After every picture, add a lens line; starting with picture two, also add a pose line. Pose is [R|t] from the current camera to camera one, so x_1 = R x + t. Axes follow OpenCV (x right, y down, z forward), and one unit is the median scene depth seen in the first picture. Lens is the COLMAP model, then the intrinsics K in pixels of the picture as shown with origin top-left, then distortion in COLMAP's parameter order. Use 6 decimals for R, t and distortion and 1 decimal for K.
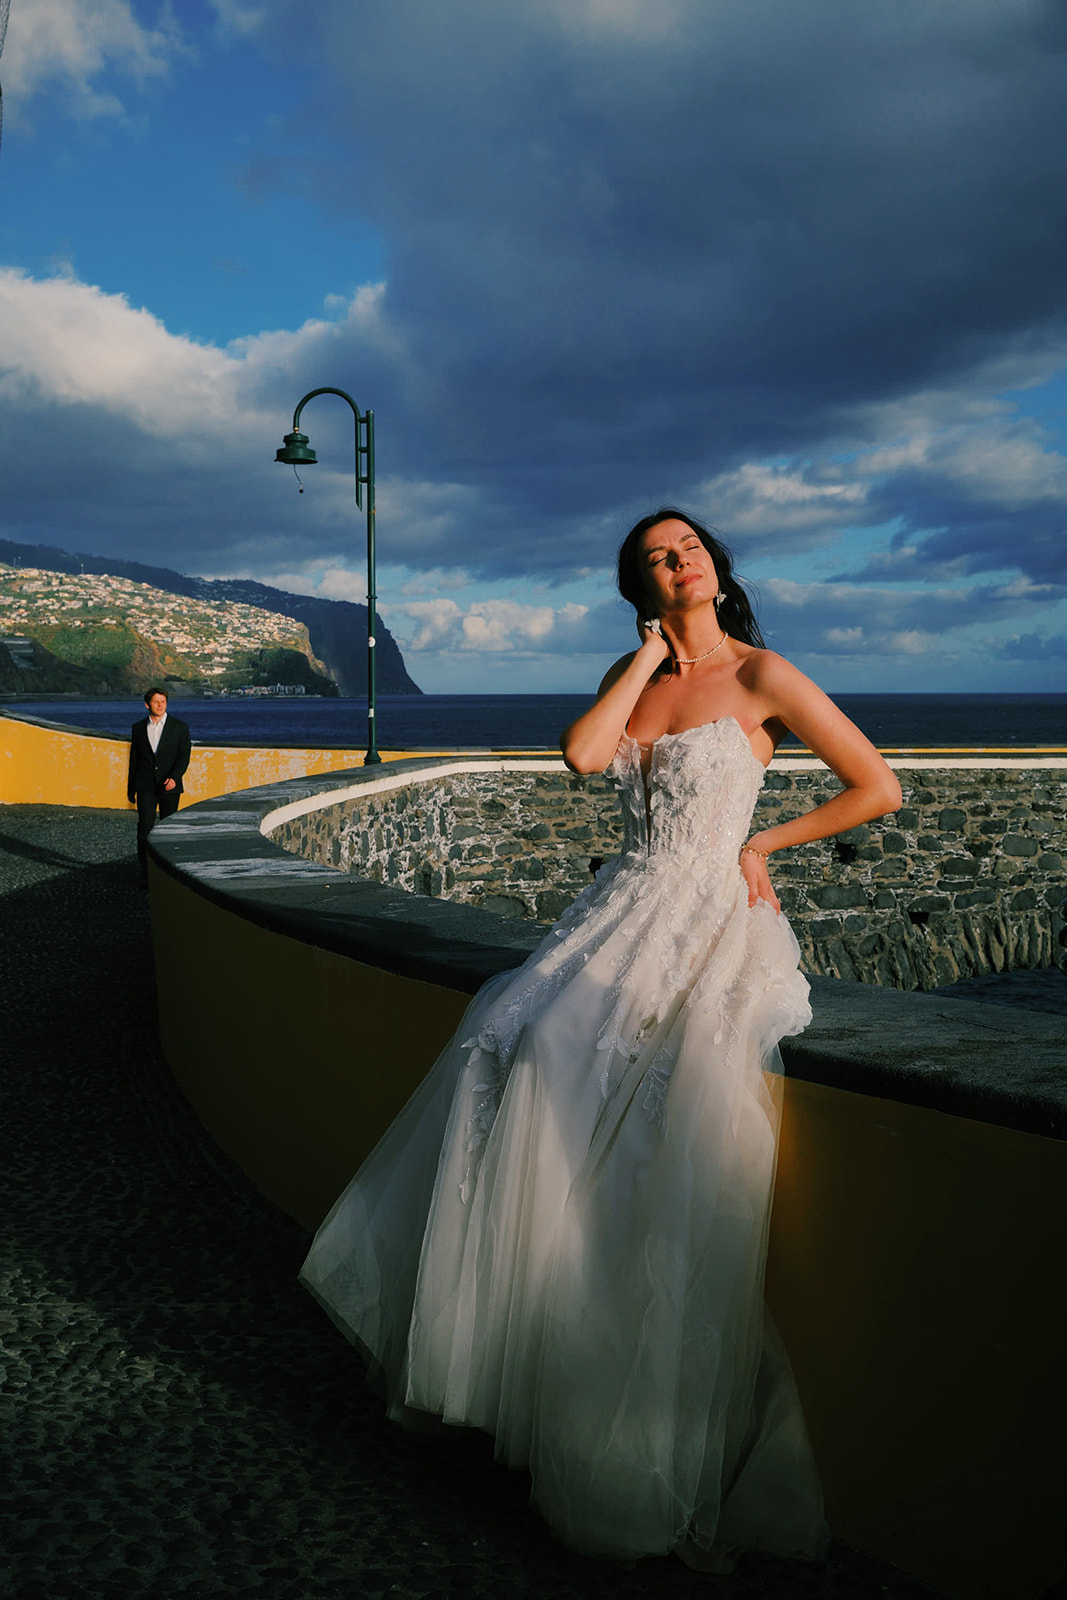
lens RADIAL K [[1589.9, 0, 533.5], [0, 1589.9, 800.0], [0, 0, 1]] dist [-0.045478, 0.003573]
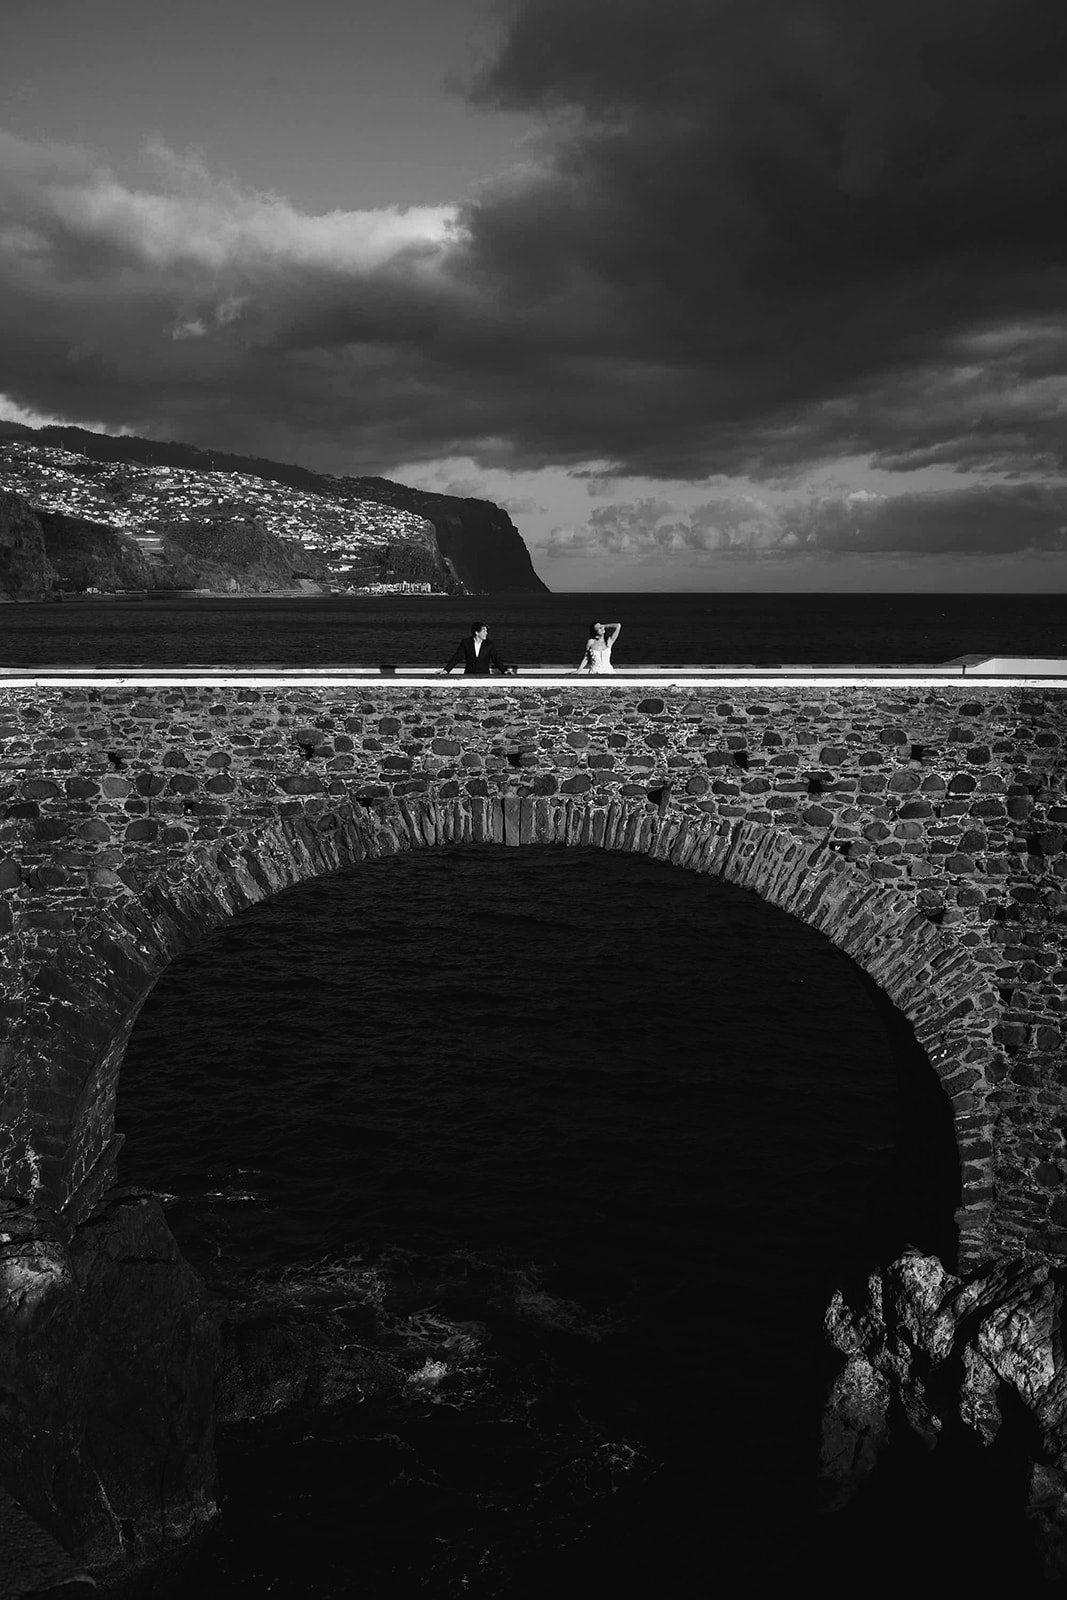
lens RADIAL K [[1589.9, 0, 533.5], [0, 1589.9, 800.0], [0, 0, 1]] dist [-0.045478, 0.003573]
pose [[0.996882, 0.013385, -0.077764, 0.481418], [-0.008433, 0.997935, 0.063673, -0.010924], [0.078456, -0.062818, 0.994936, -0.275302]]
